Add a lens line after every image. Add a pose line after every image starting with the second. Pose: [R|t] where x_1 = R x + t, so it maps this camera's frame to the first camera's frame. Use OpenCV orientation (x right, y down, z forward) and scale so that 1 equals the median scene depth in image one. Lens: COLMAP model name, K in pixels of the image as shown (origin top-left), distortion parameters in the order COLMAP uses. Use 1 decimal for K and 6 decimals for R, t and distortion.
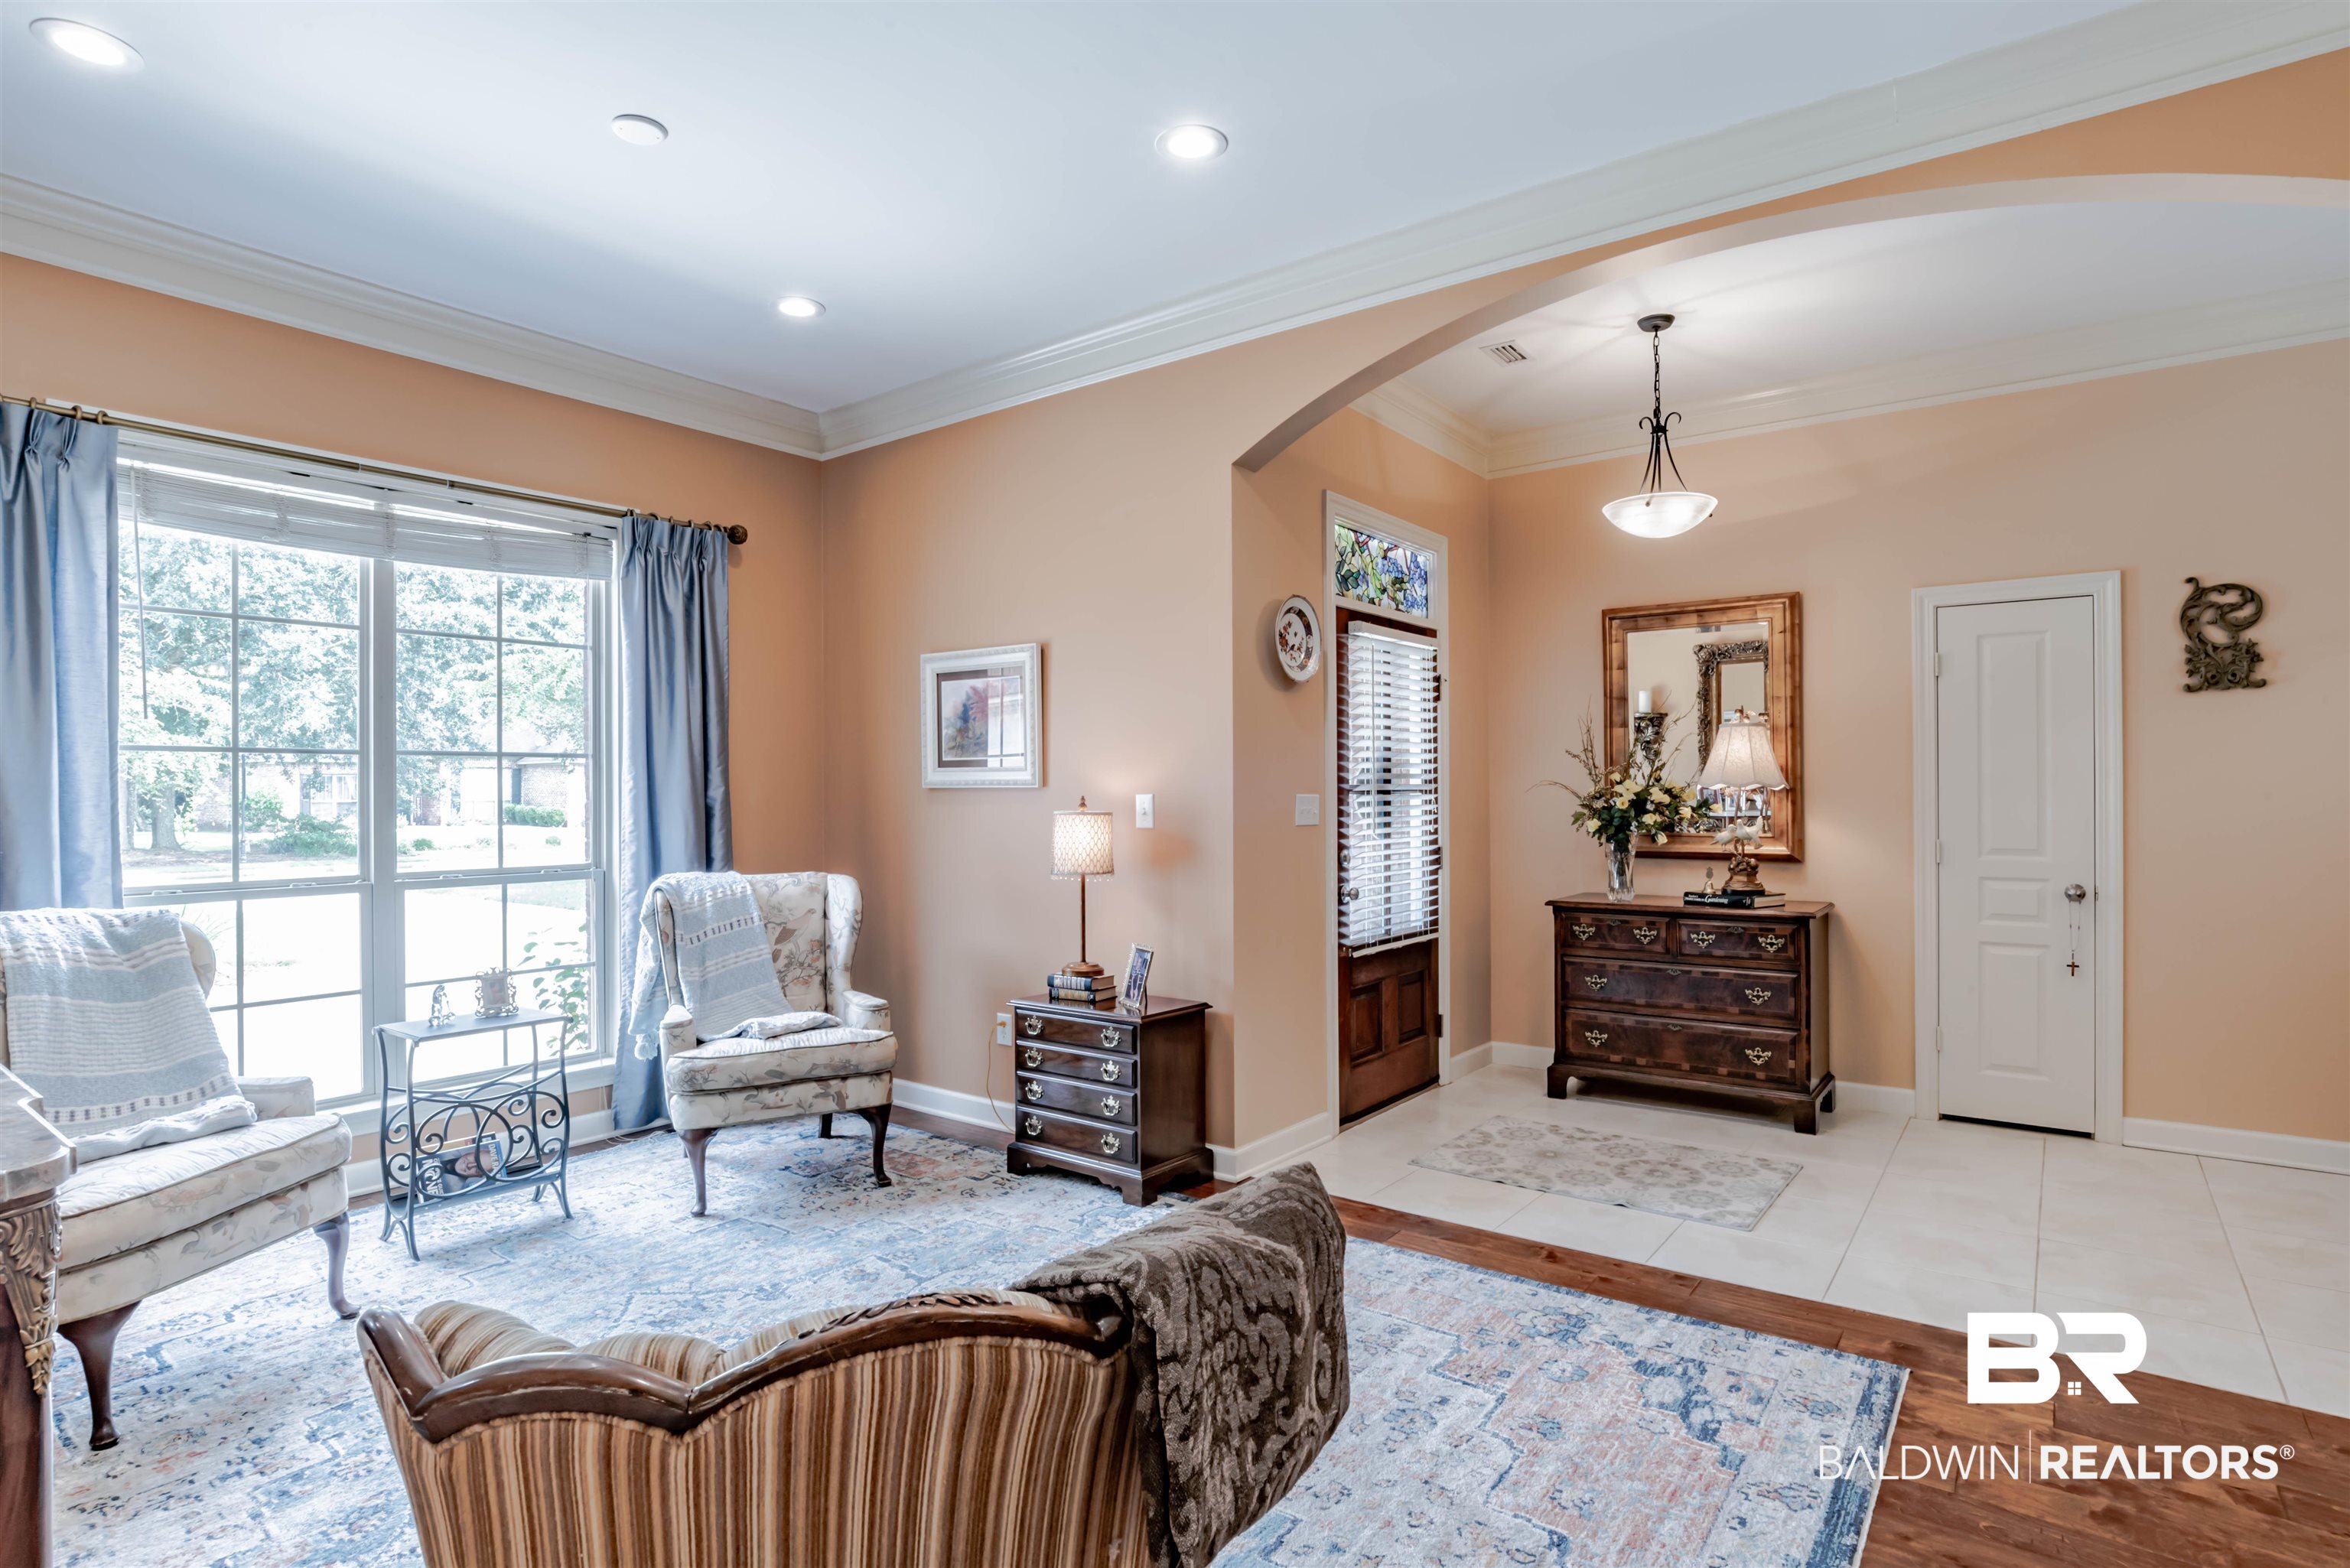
lens RADIAL K [[1198.5, 0, 1191.2], [0, 1198.5, 782.7], [0, 0, 1]] dist [-0.030335, 0.015060]
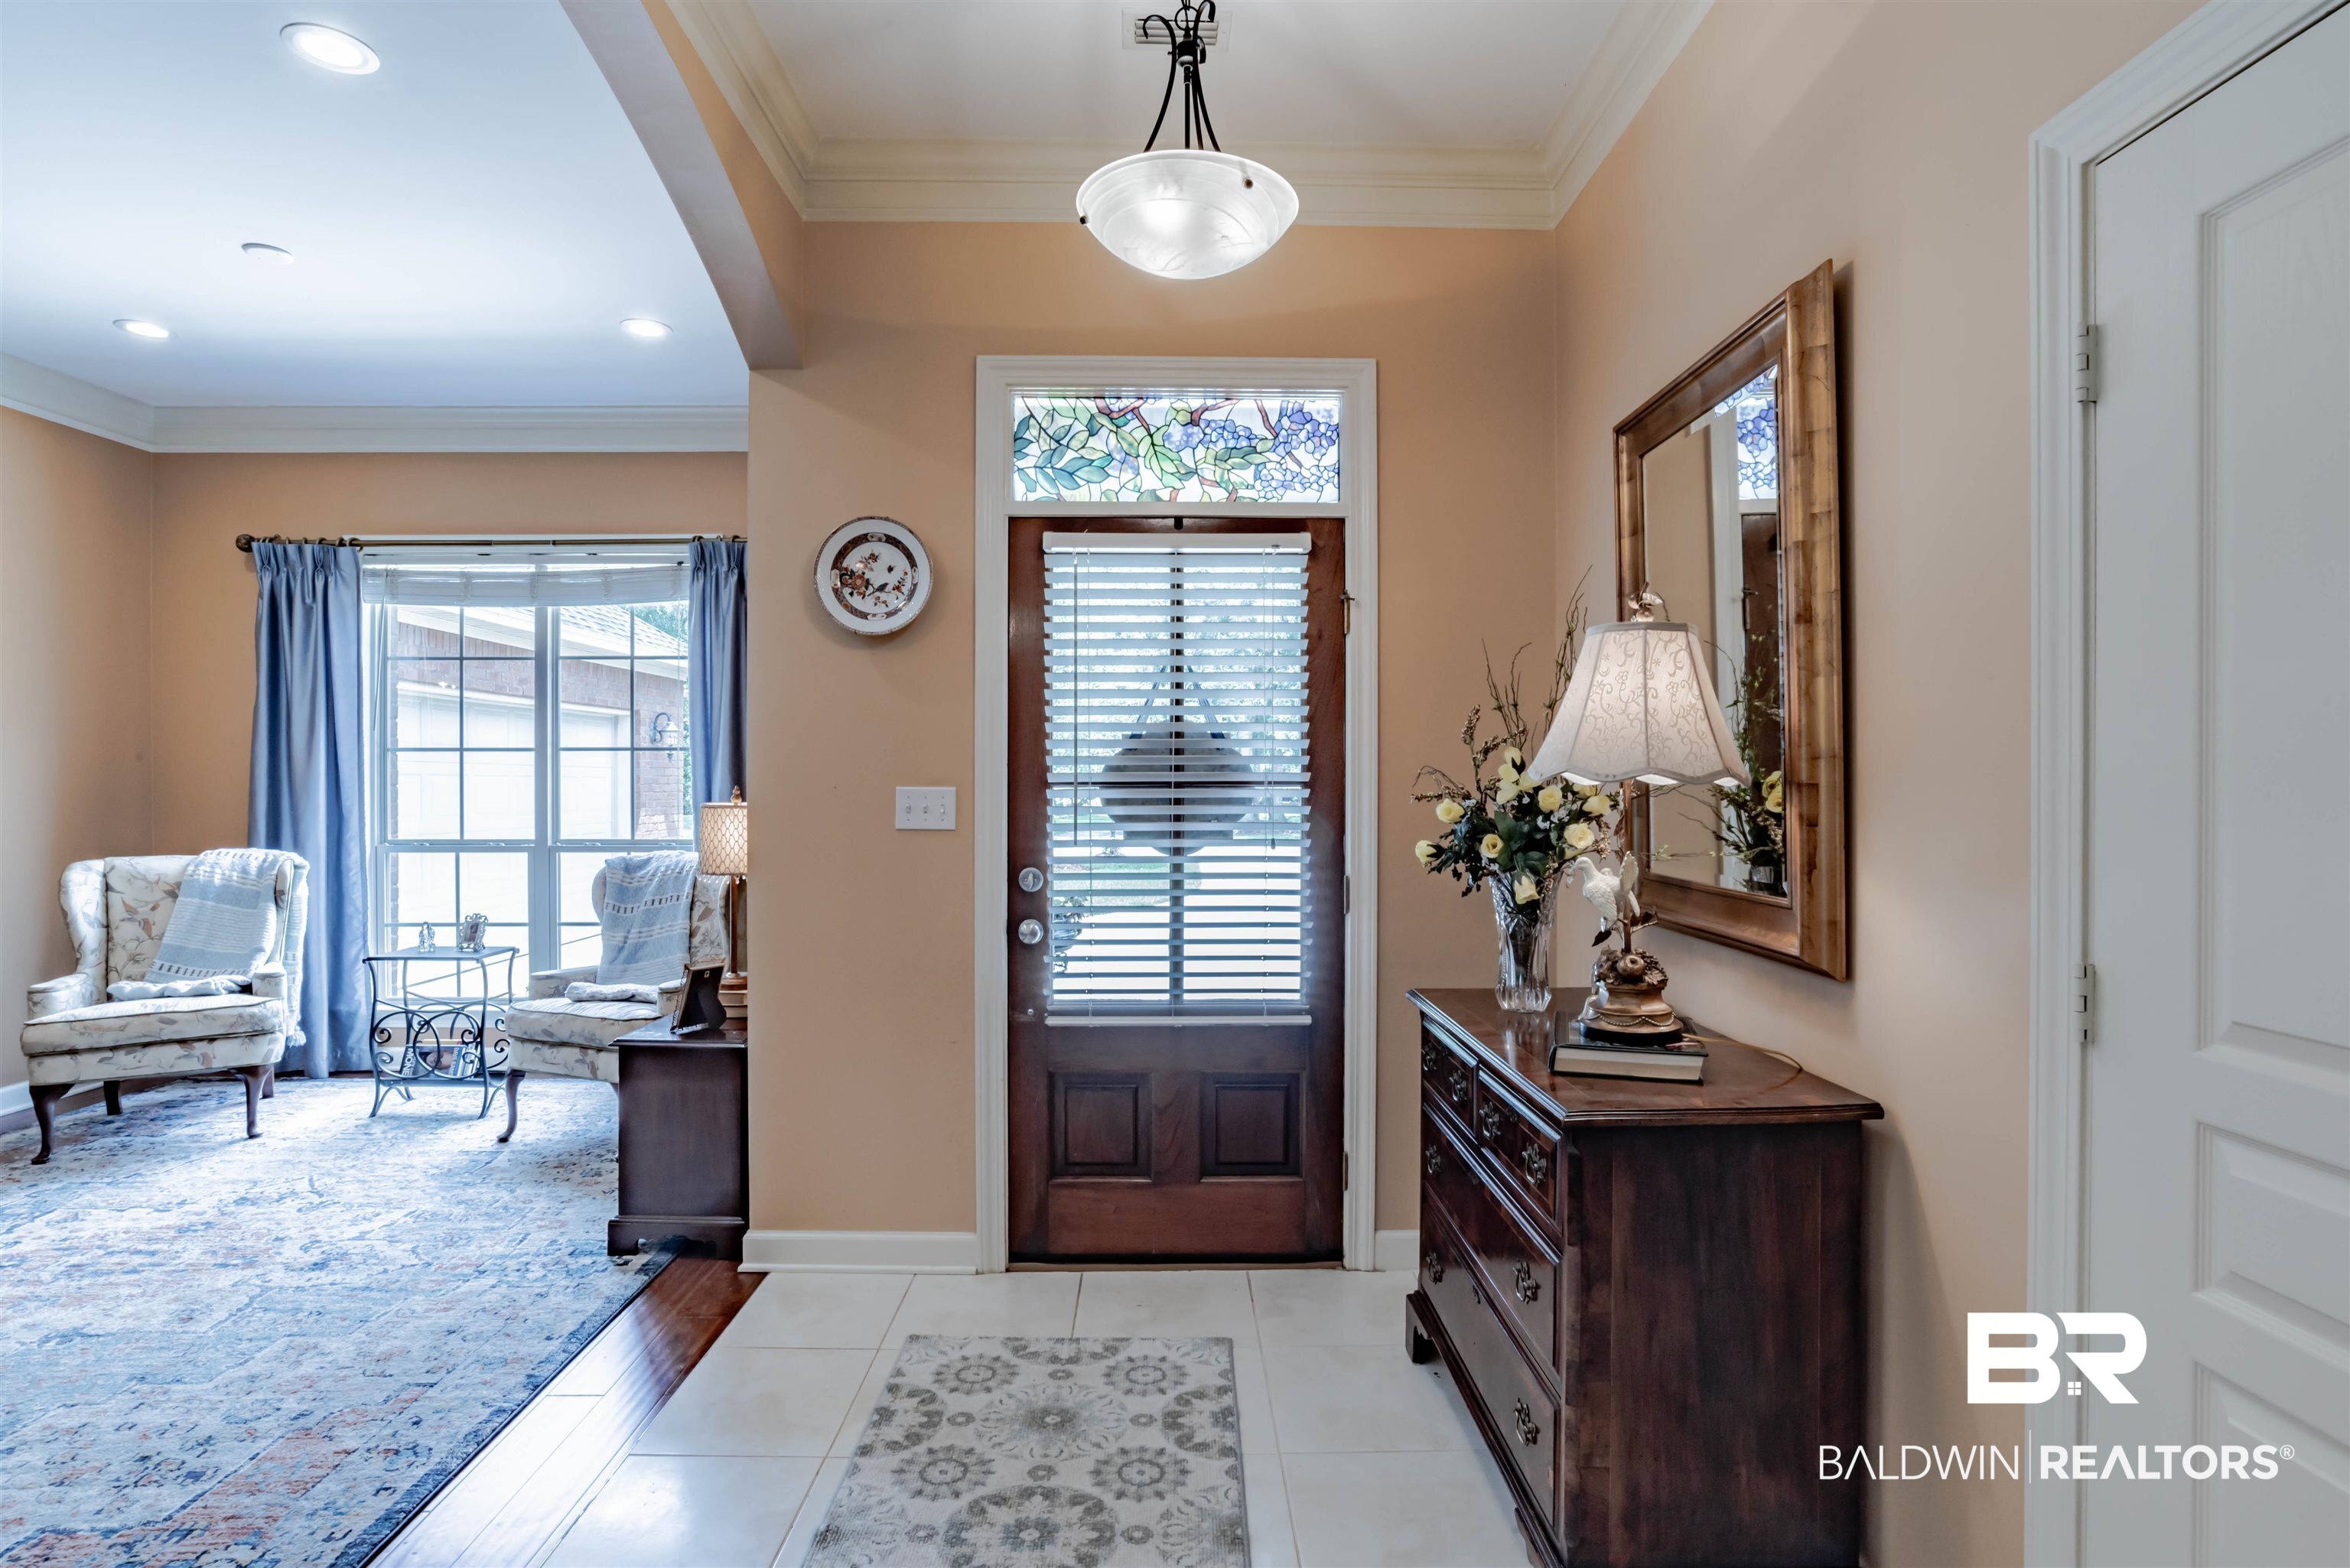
lens RADIAL K [[1198.5, 0, 1179.0], [0, 1198.5, 789.3], [0, 0, 1]] dist [-0.030335, 0.015060]
pose [[0.608300, 0.011294, -0.793627, 0.798934], [0.002973, 0.999859, 0.016508, -0.000589], [0.793702, -0.012401, 0.608181, 0.713095]]
